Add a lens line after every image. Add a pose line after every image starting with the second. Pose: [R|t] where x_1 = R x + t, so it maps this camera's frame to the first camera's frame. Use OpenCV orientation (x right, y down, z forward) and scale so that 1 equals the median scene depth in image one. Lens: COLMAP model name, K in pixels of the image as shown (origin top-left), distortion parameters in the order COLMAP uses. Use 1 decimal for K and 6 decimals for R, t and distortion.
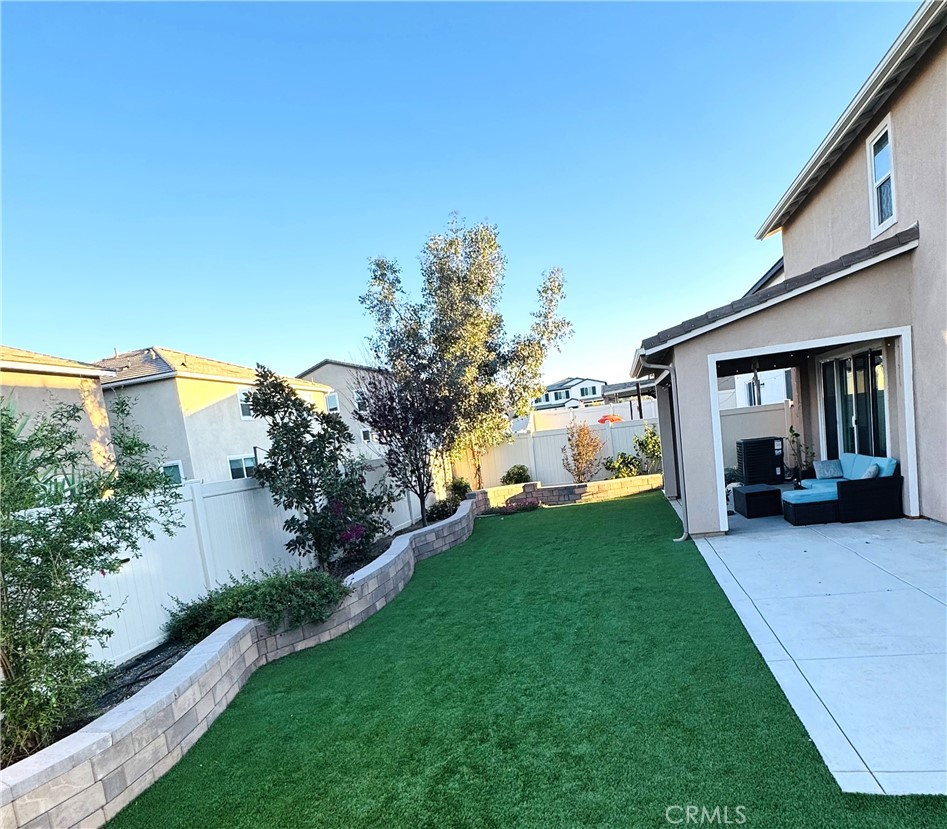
lens RADIAL K [[625.4, 0, 473.5], [0, 625.4, 414.5], [0, 0, 1]] dist [0.000157, 0.028336]
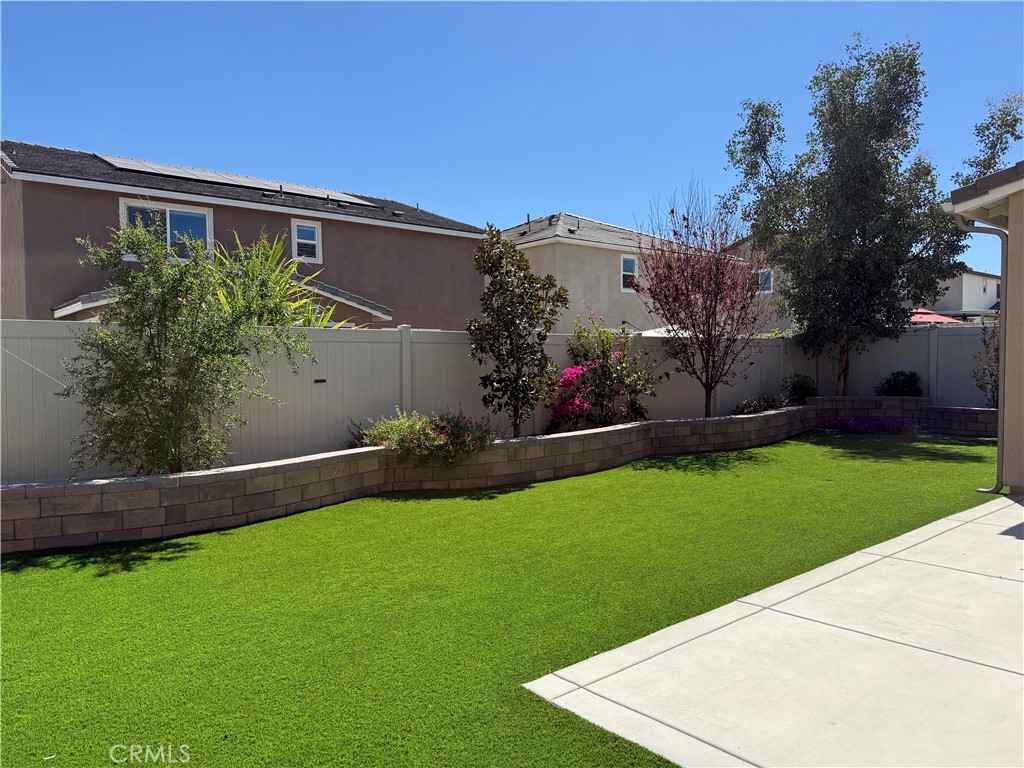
lens RADIAL K [[728.8, 0, 512.0], [0, 728.8, 384.0], [0, 0, 1]] dist [0.000448, 0.000224]
pose [[0.804527, 0.133793, -0.578650, 0.197179], [-0.064692, 0.988240, 0.138552, 0.006277], [0.590382, -0.074035, 0.803721, 0.035430]]
